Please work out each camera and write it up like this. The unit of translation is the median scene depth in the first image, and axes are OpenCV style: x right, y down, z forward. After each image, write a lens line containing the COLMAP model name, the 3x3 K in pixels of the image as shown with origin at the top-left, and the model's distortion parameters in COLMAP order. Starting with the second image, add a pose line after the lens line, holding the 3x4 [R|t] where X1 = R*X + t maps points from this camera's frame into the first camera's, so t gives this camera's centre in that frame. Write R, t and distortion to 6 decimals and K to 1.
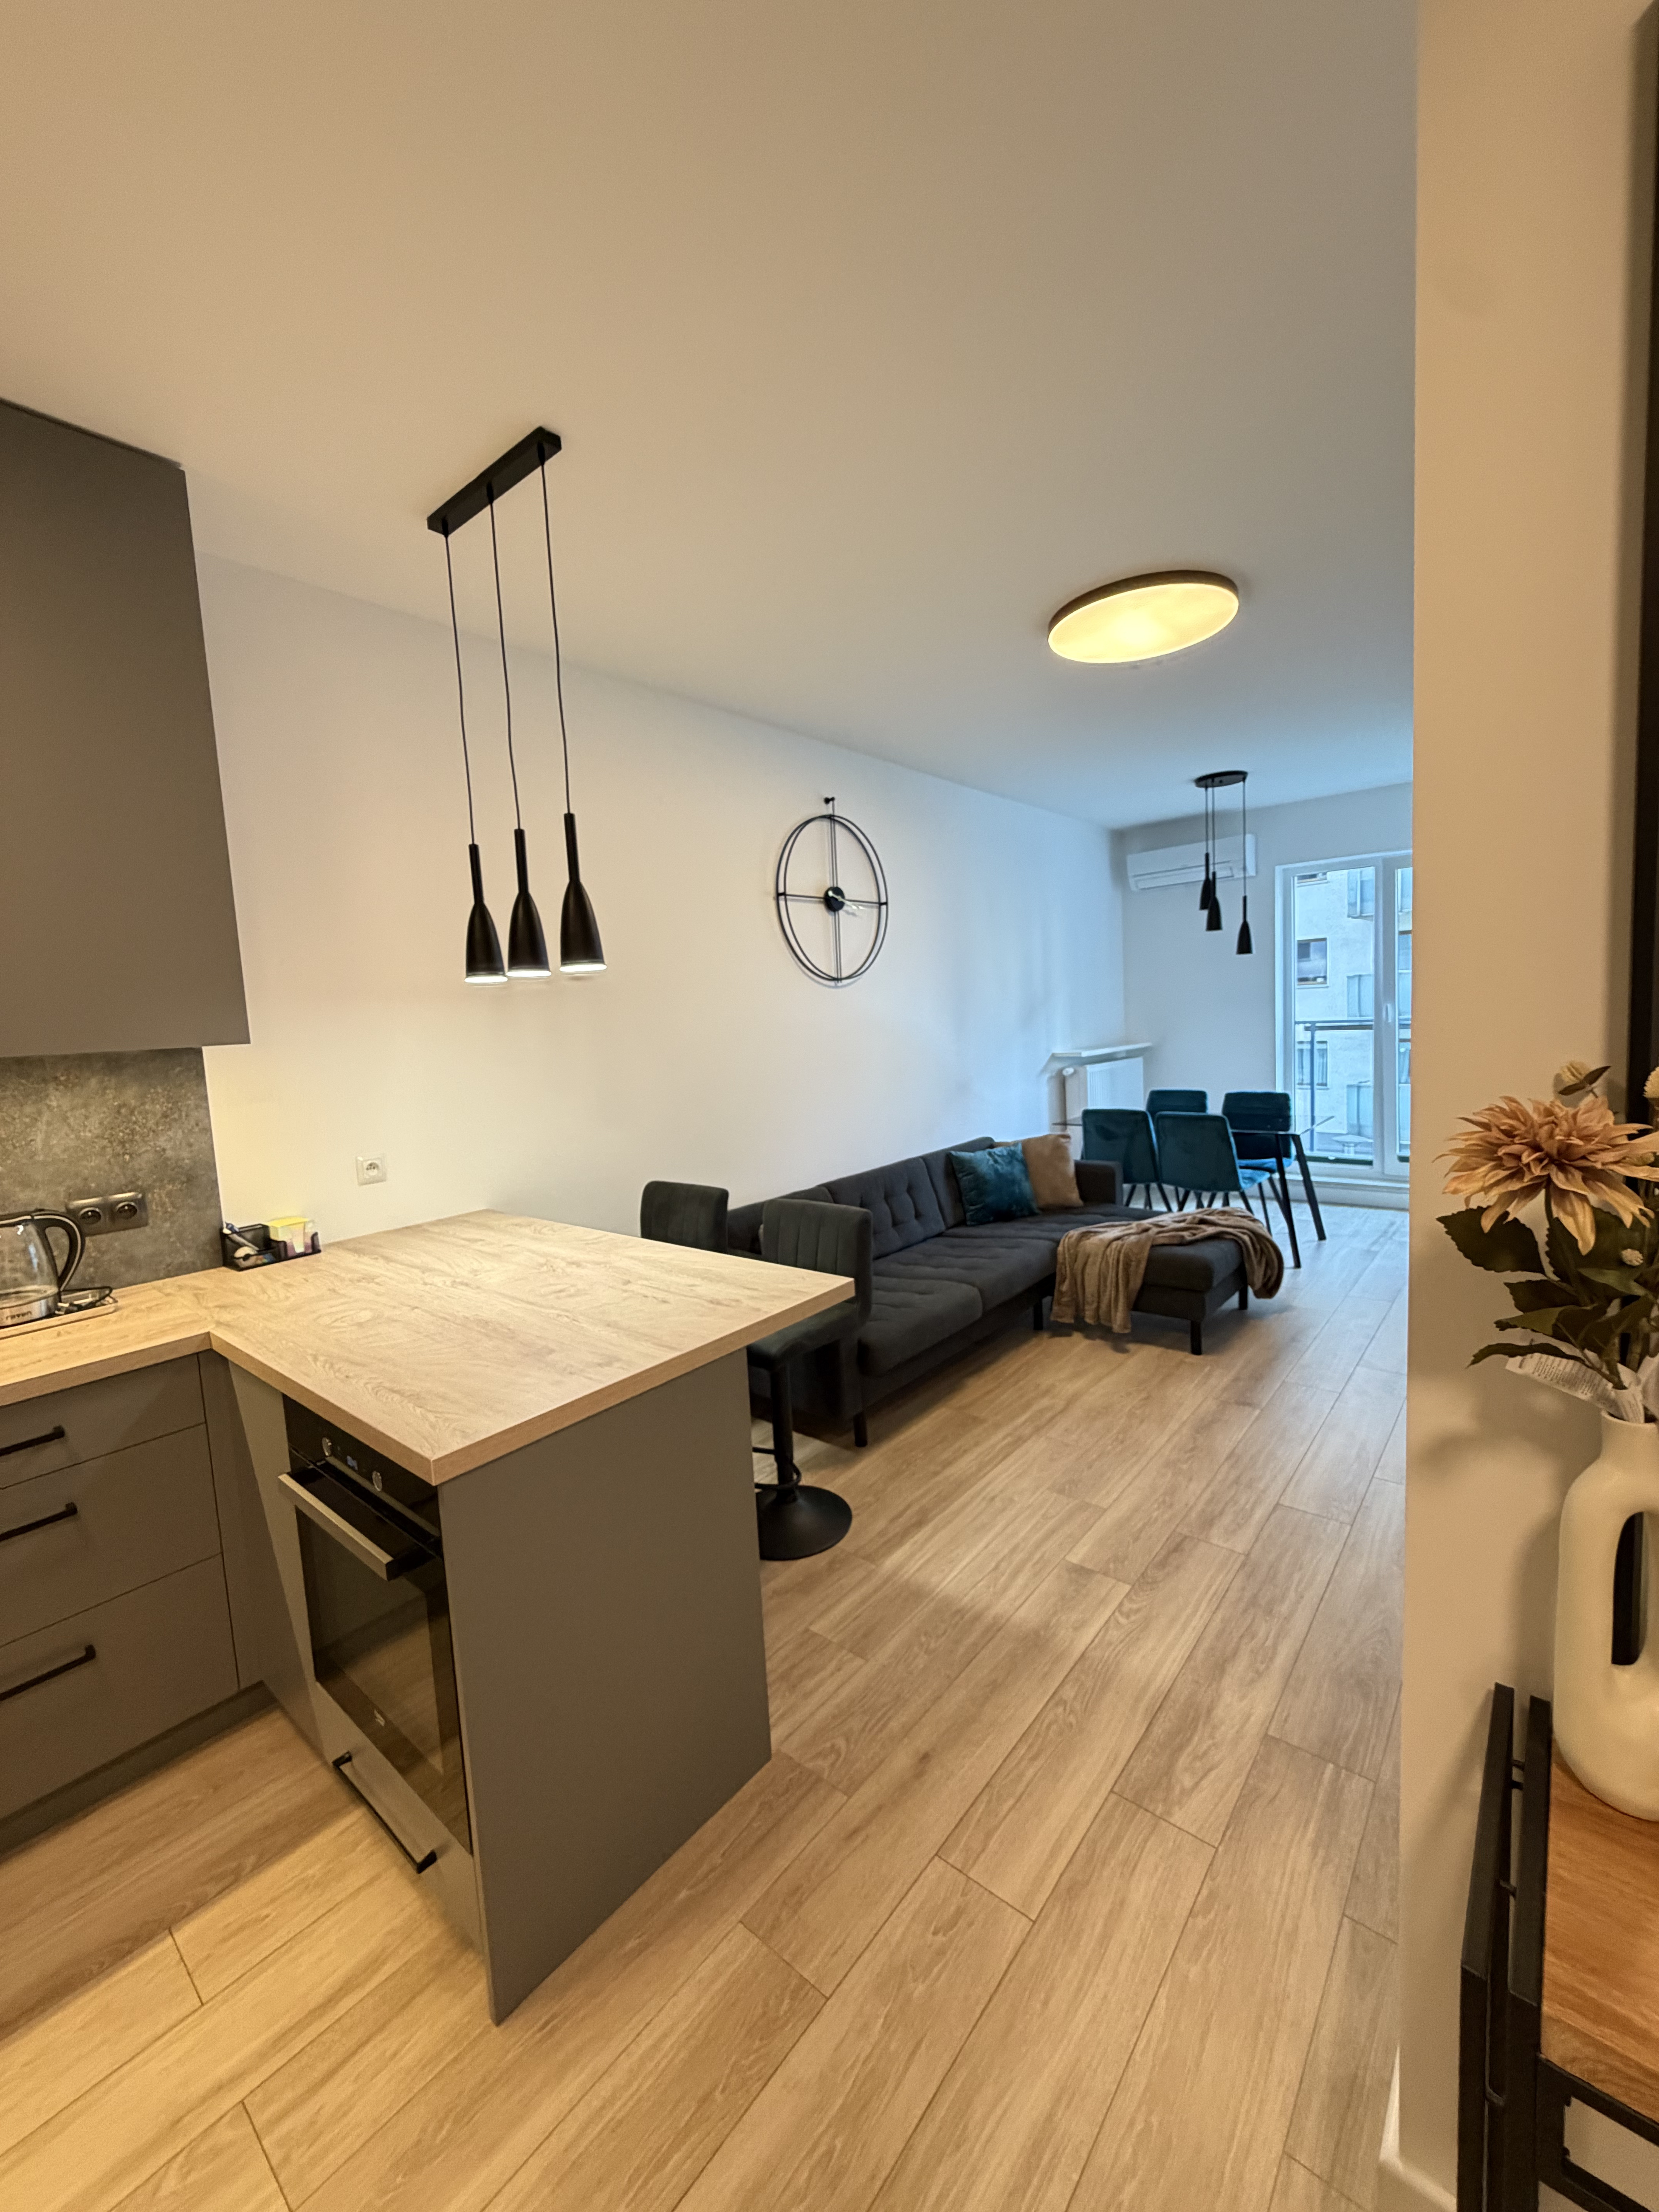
lens RADIAL K [[886.5, 0, 834.3], [0, 886.5, 1101.1], [0, 0, 1]] dist [-0.003273, 0.001136]
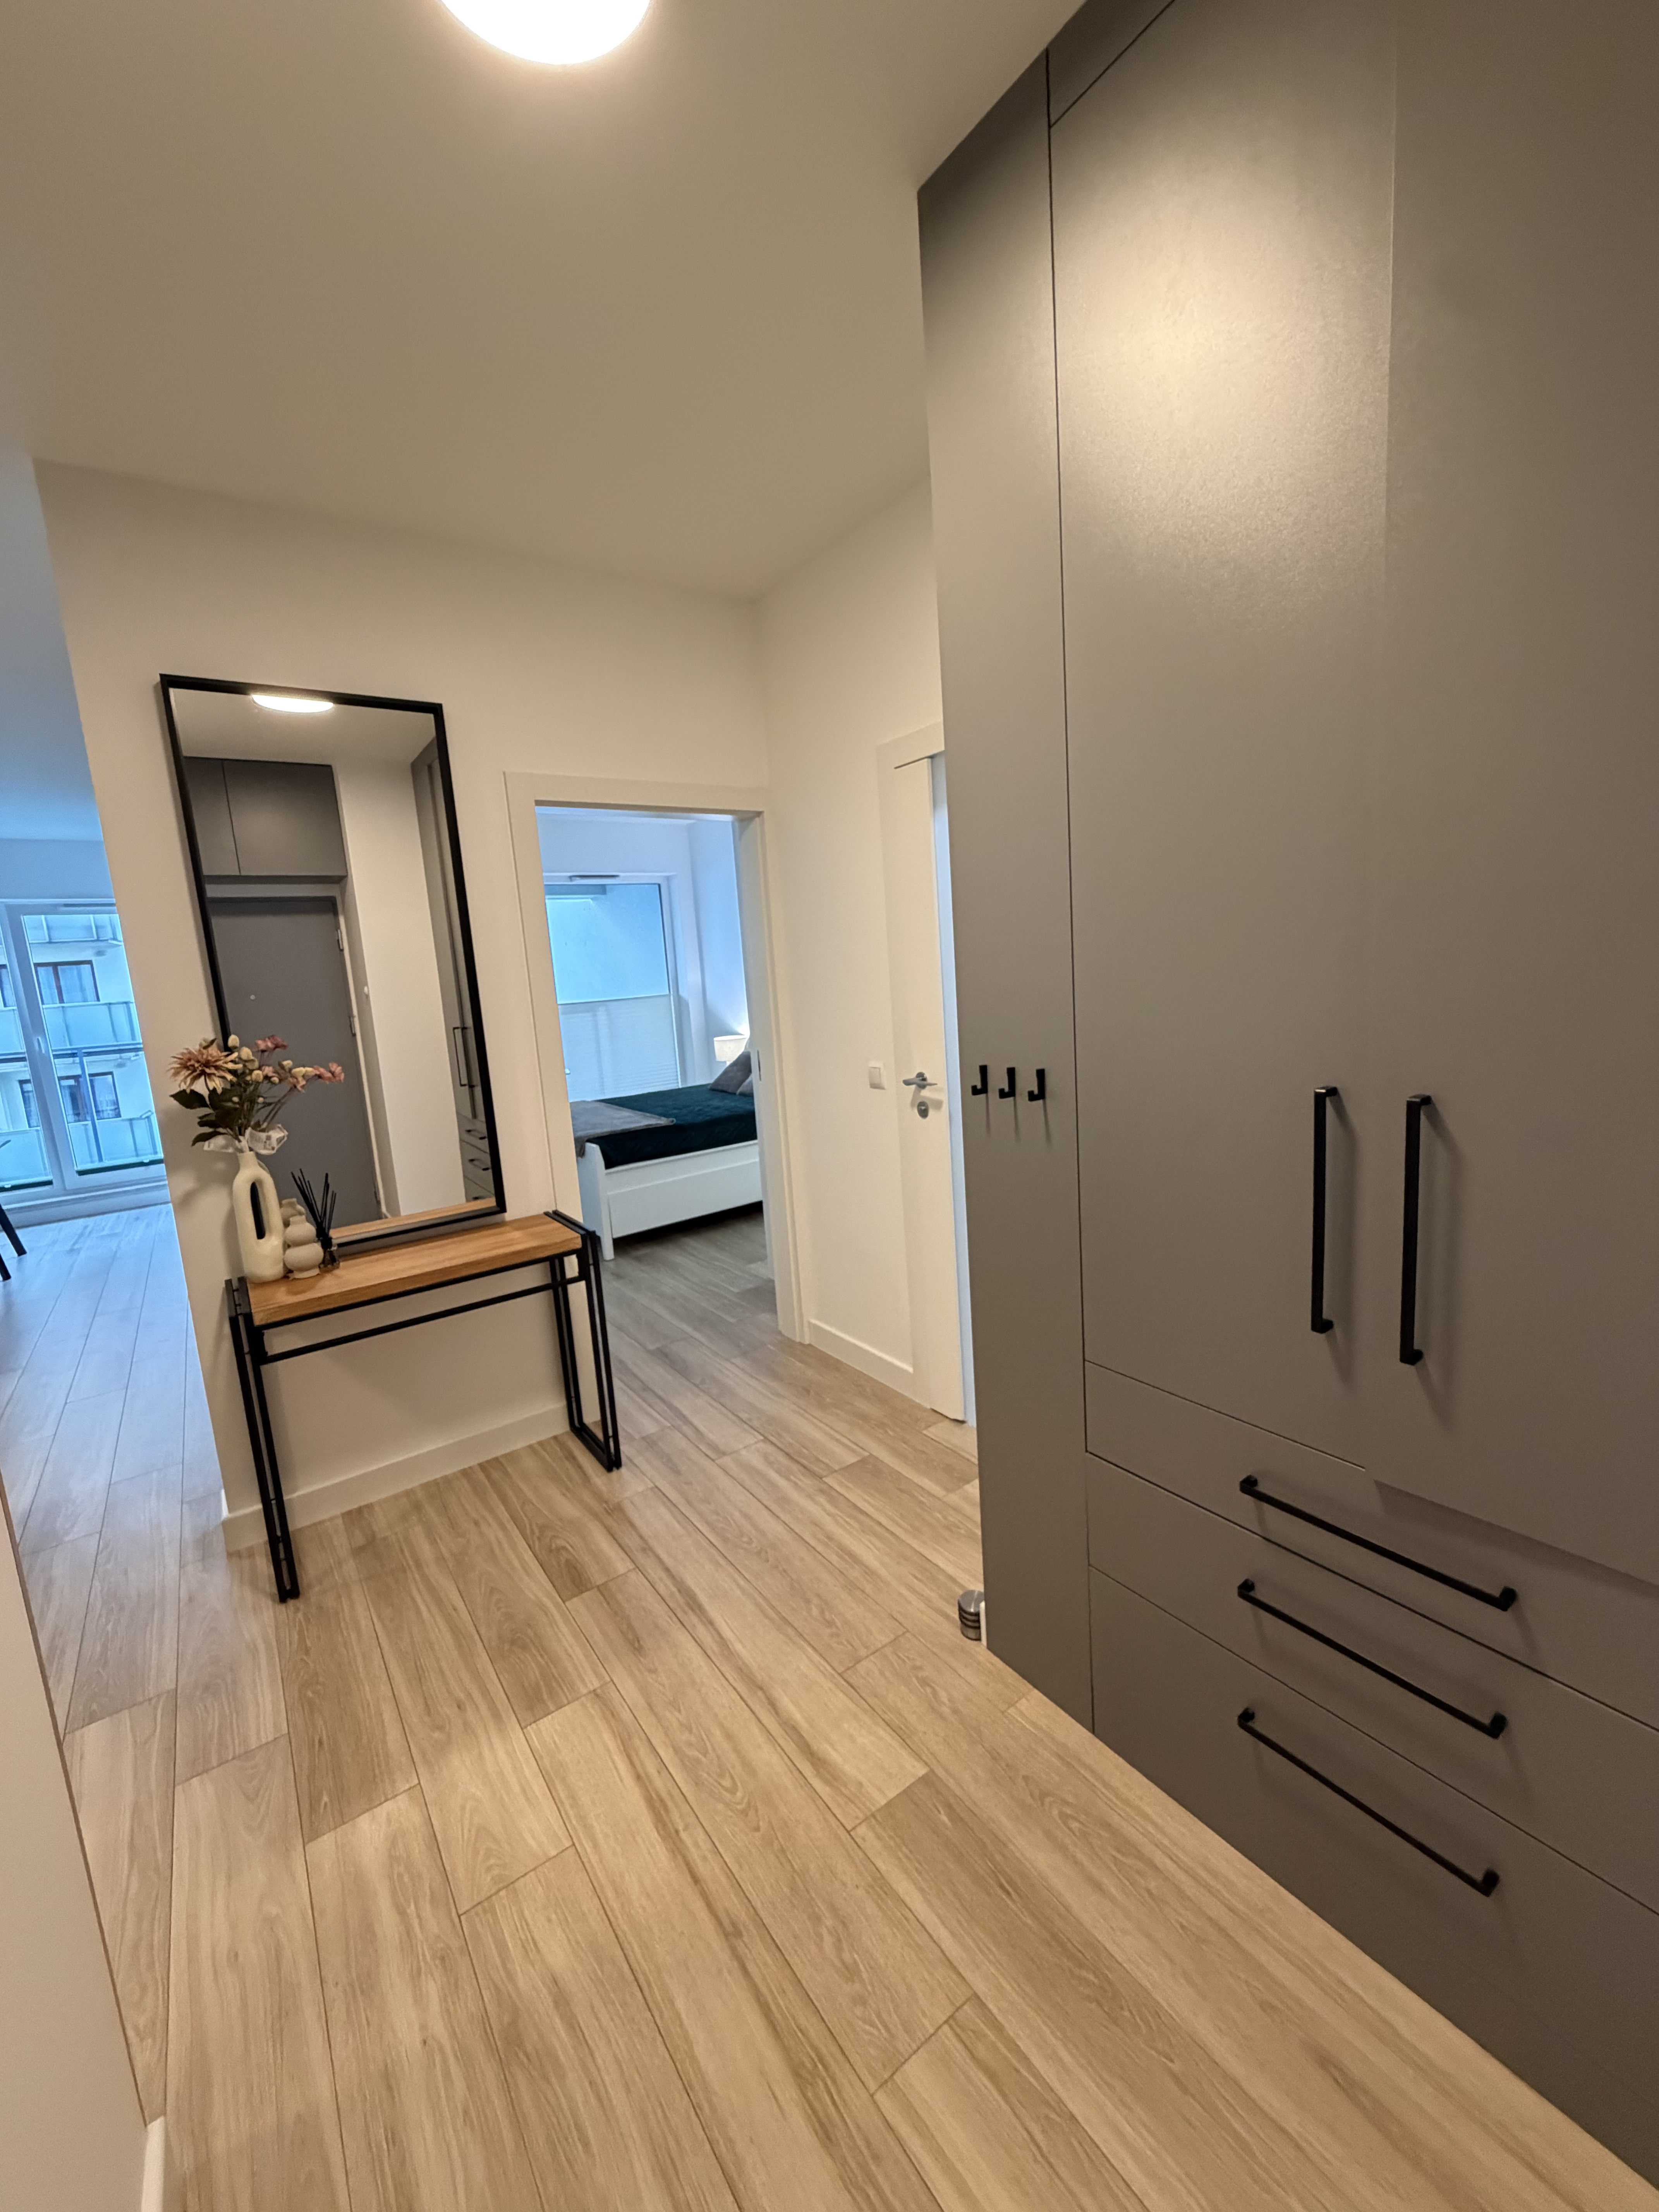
lens RADIAL K [[886.5, 0, 817.7], [0, 886.5, 1094.3], [0, 0, 1]] dist [-0.003273, 0.001136]
pose [[0.260969, -0.107258, 0.959370, -0.537230], [0.151531, 0.986040, 0.069020, 0.093114], [-0.953380, 0.127362, 0.273579, -0.627038]]
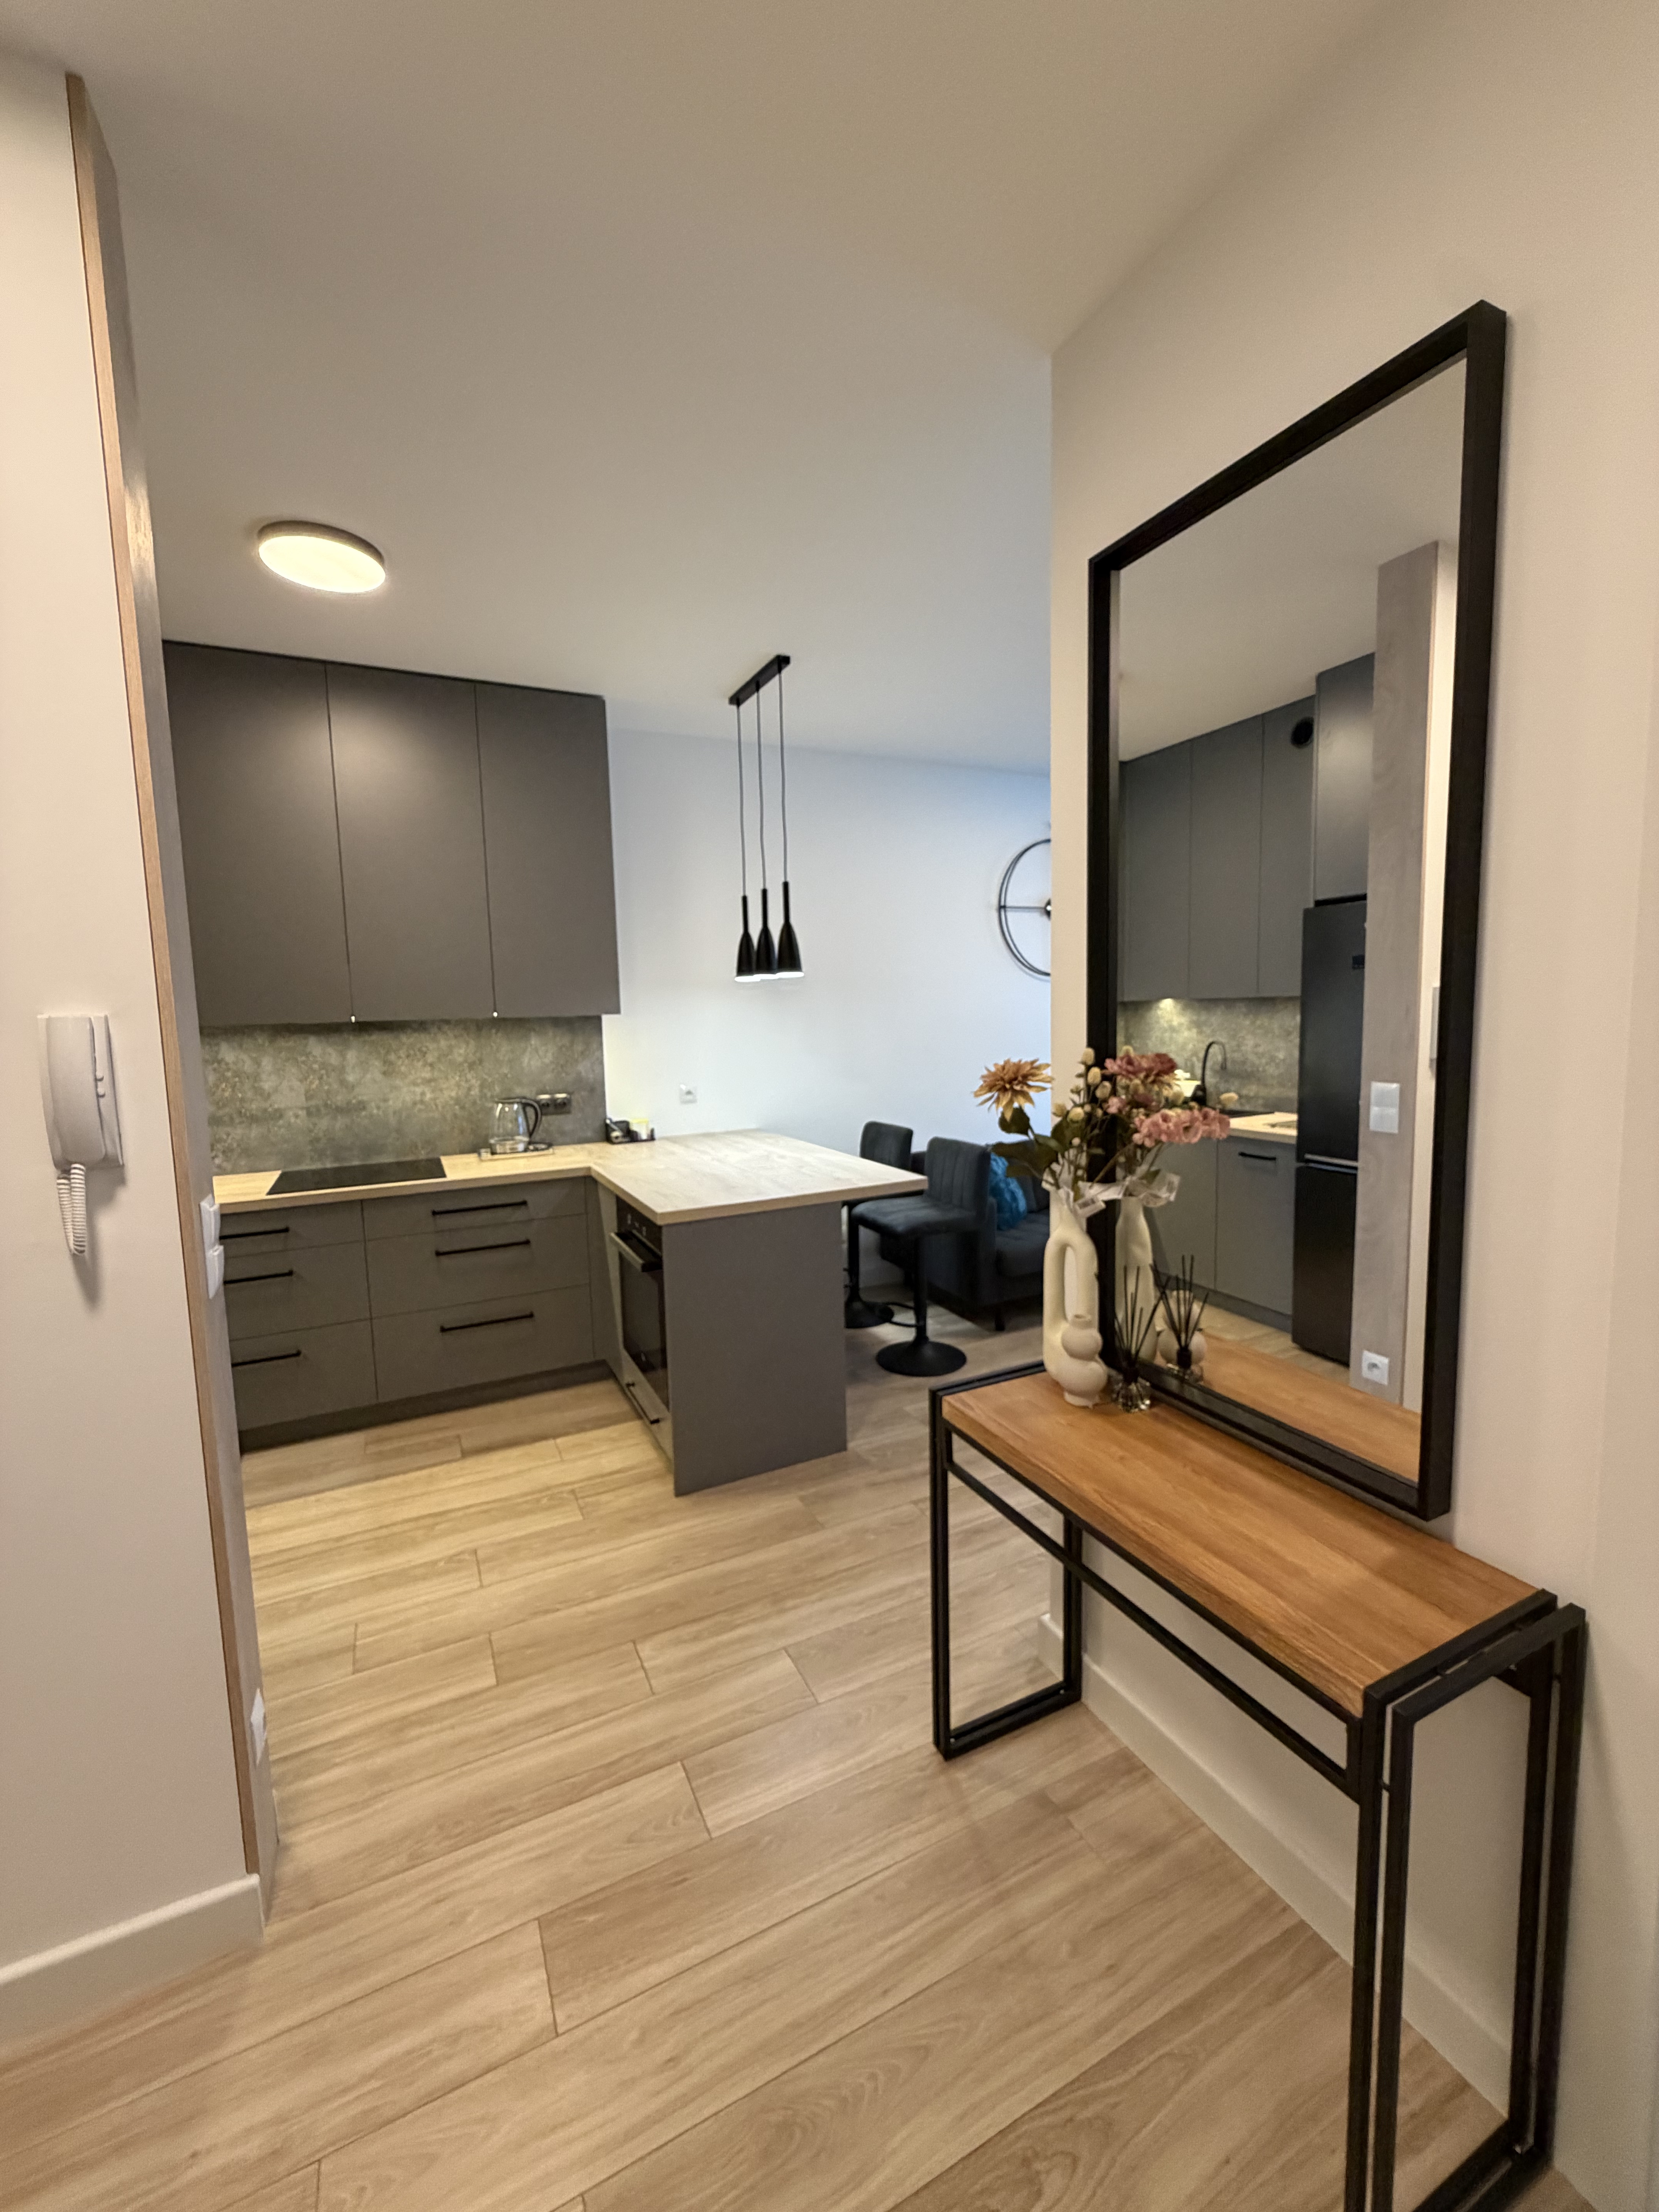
lens RADIAL K [[886.5, 0, 831.4], [0, 886.5, 1102.7], [0, 0, 1]] dist [-0.003273, 0.001136]
pose [[0.915360, 0.070997, -0.396329, 0.448118], [-0.061593, 0.997437, 0.036421, 0.021488], [0.397898, -0.008927, 0.917386, -0.470323]]
